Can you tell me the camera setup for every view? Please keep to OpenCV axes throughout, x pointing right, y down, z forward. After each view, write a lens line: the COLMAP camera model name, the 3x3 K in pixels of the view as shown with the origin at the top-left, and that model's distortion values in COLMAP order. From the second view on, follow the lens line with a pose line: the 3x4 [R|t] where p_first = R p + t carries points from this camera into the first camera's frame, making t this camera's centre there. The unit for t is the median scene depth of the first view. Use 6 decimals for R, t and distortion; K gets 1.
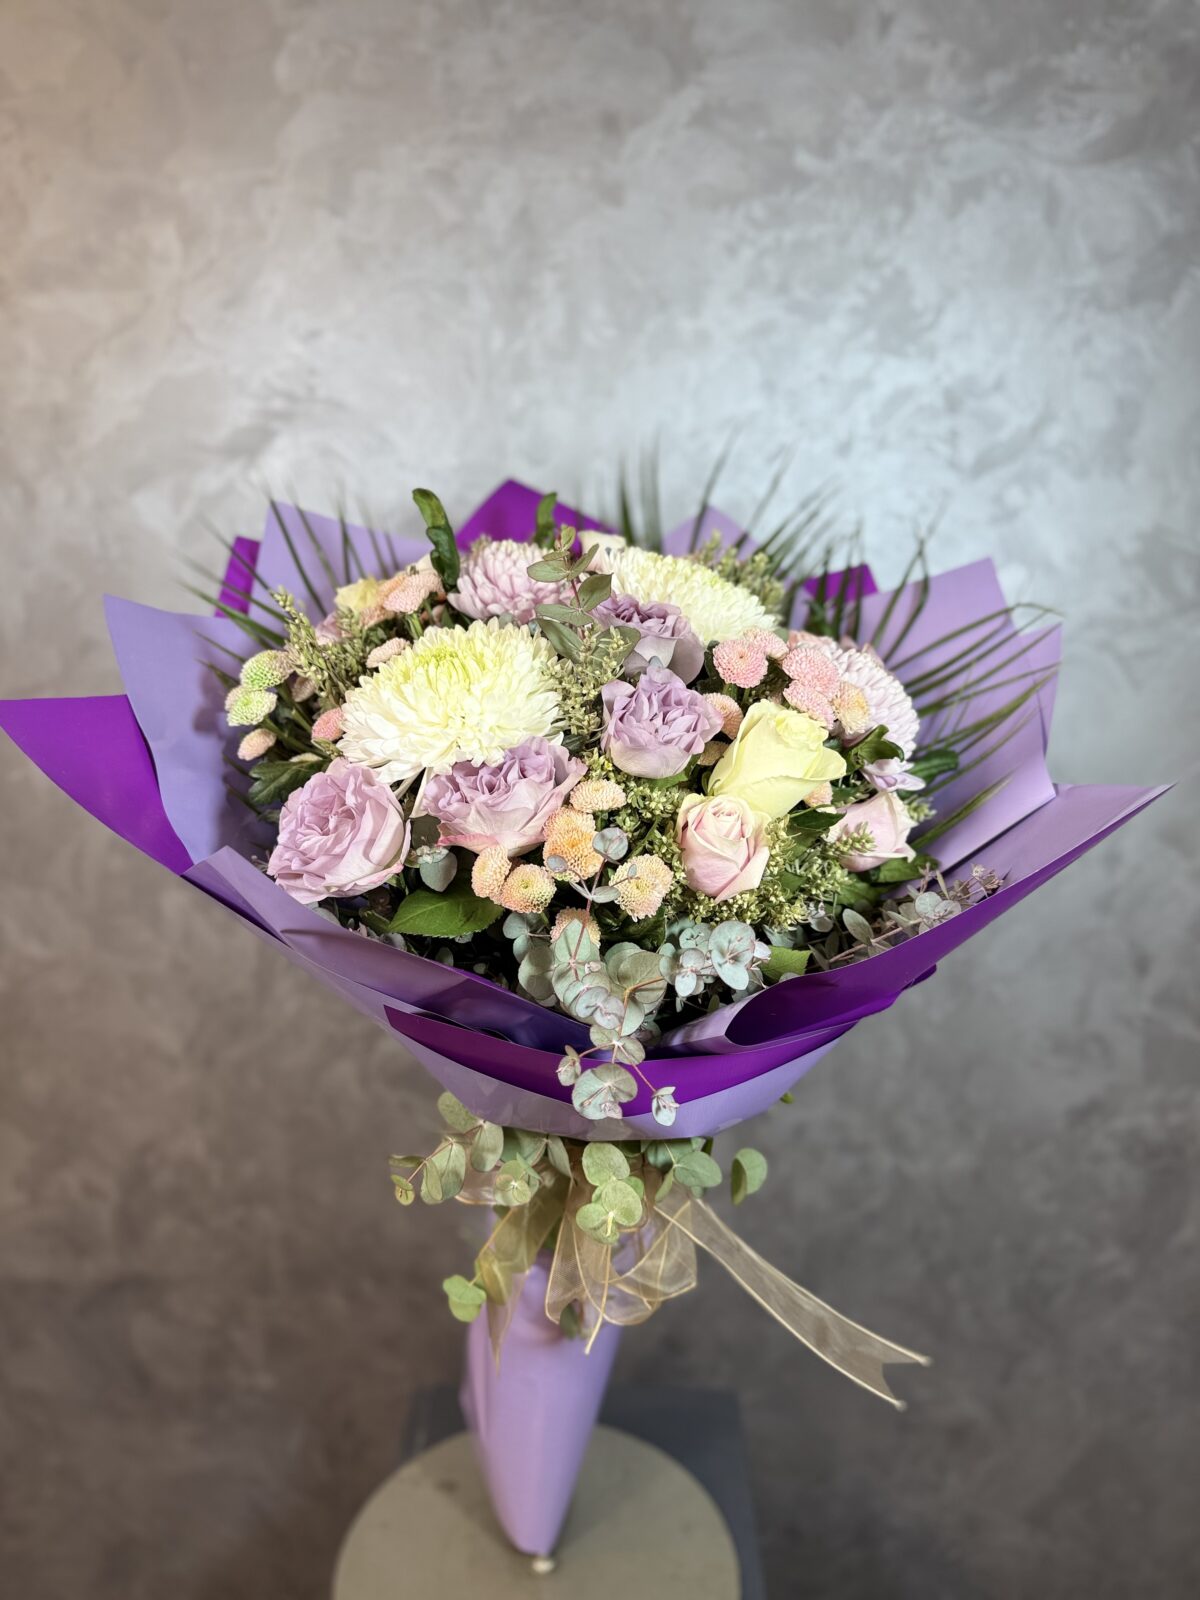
lens RADIAL K [[1118.9, 0, 600.0], [0, 1118.9, 800.0], [0, 0, 1]] dist [0.033560, -0.039266]
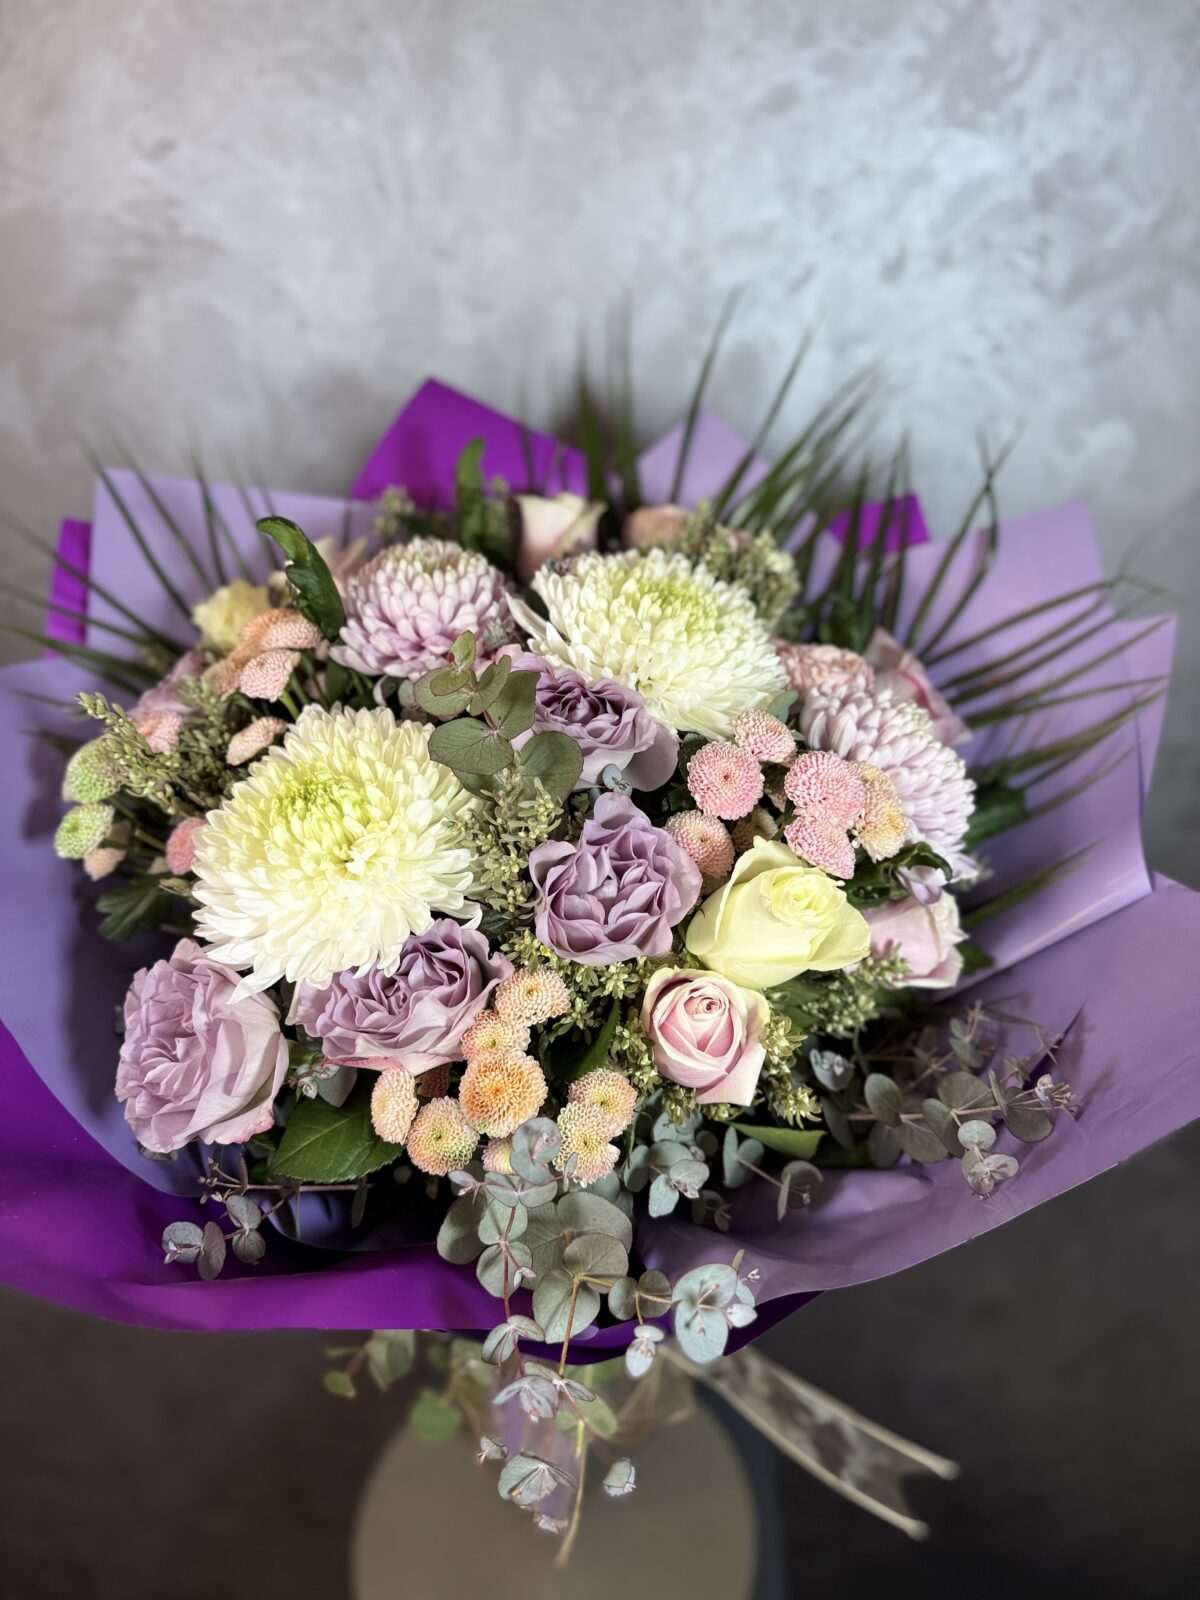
lens RADIAL K [[1118.9, 0, 600.0], [0, 1118.9, 800.0], [0, 0, 1]] dist [0.033560, -0.039266]
pose [[0.998414, -0.034081, -0.044804, 0.054782], [0.044985, 0.961513, 0.271054, -0.220486], [0.033842, -0.272639, 0.961521, 0.217636]]
